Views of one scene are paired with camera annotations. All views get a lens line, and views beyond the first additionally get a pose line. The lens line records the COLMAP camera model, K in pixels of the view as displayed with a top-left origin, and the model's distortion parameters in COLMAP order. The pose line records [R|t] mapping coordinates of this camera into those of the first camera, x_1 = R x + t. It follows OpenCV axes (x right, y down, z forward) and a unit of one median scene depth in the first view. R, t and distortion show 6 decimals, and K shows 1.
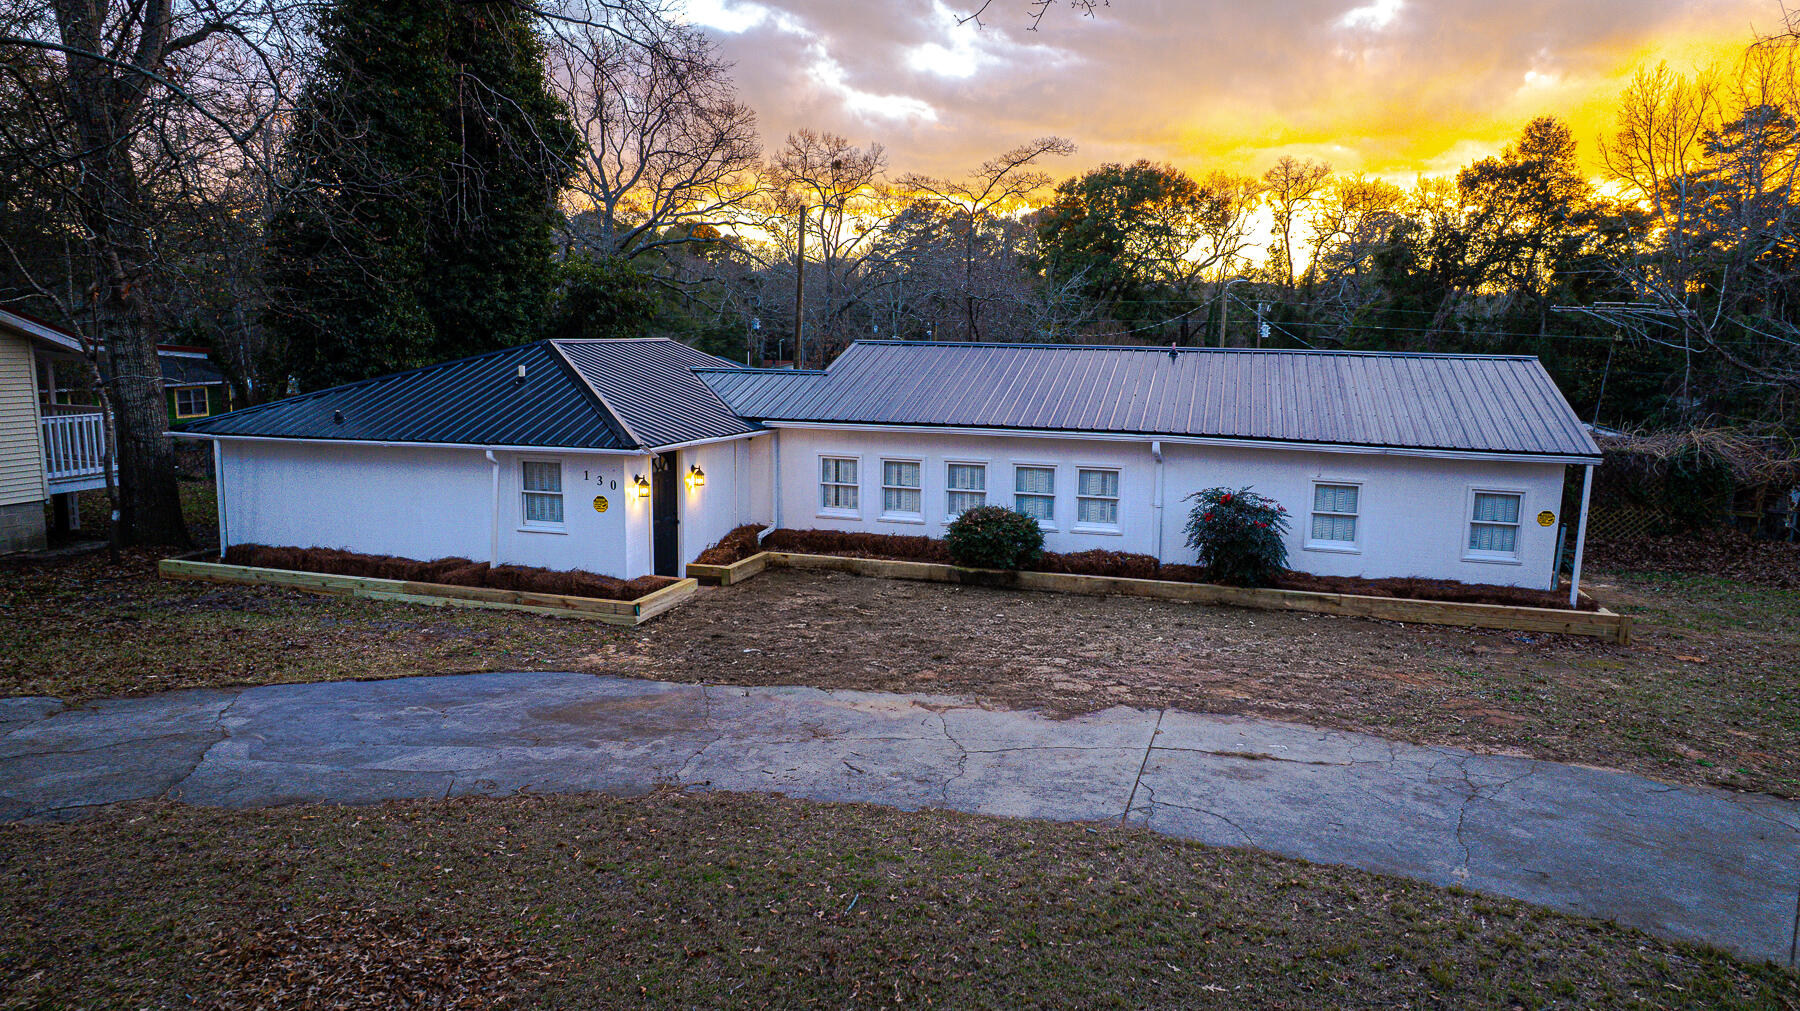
lens RADIAL K [[1181.6, 0, 900.0], [0, 1181.6, 505.5], [0, 0, 1]] dist [-0.042832, 0.001904]
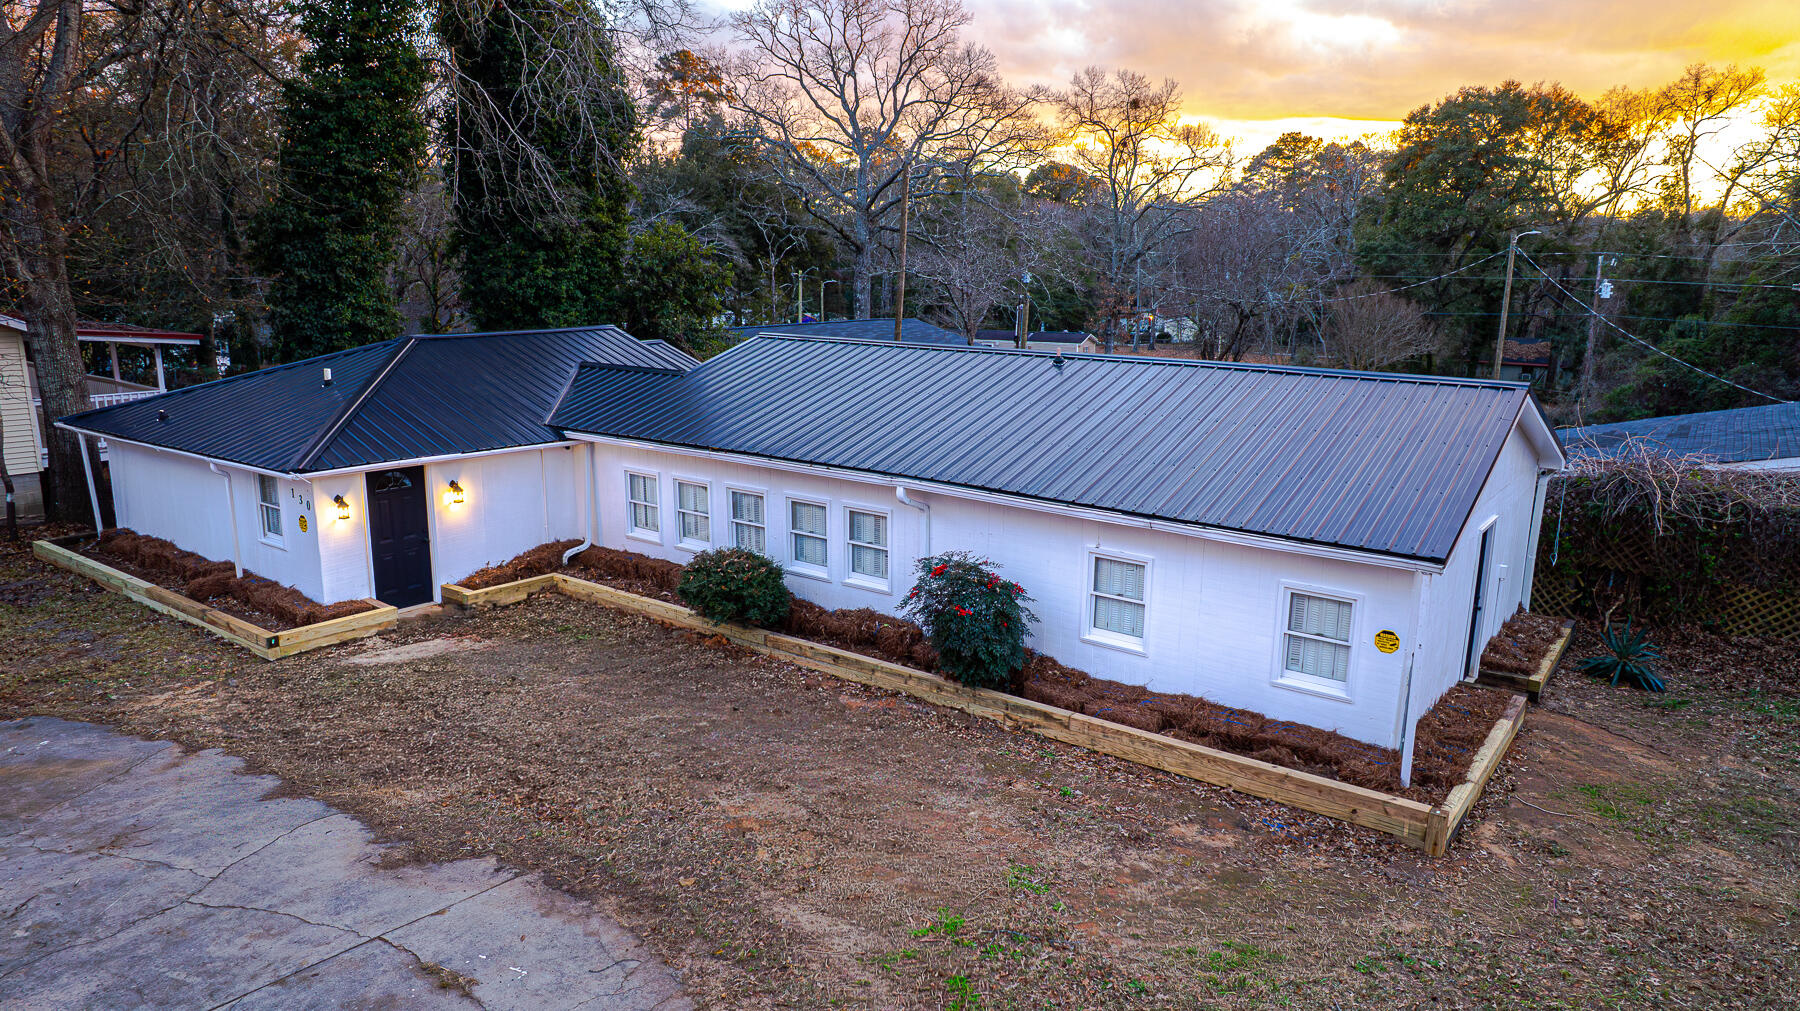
lens RADIAL K [[1178.0, 0, 900.0], [0, 1178.0, 505.5], [0, 0, 1]] dist [-0.090983, 0.088807]
pose [[0.935845, 0.065248, -0.346319, 0.479731], [-0.046741, 0.997010, 0.061533, -0.087730], [0.349299, -0.041398, 0.936096, 0.255989]]
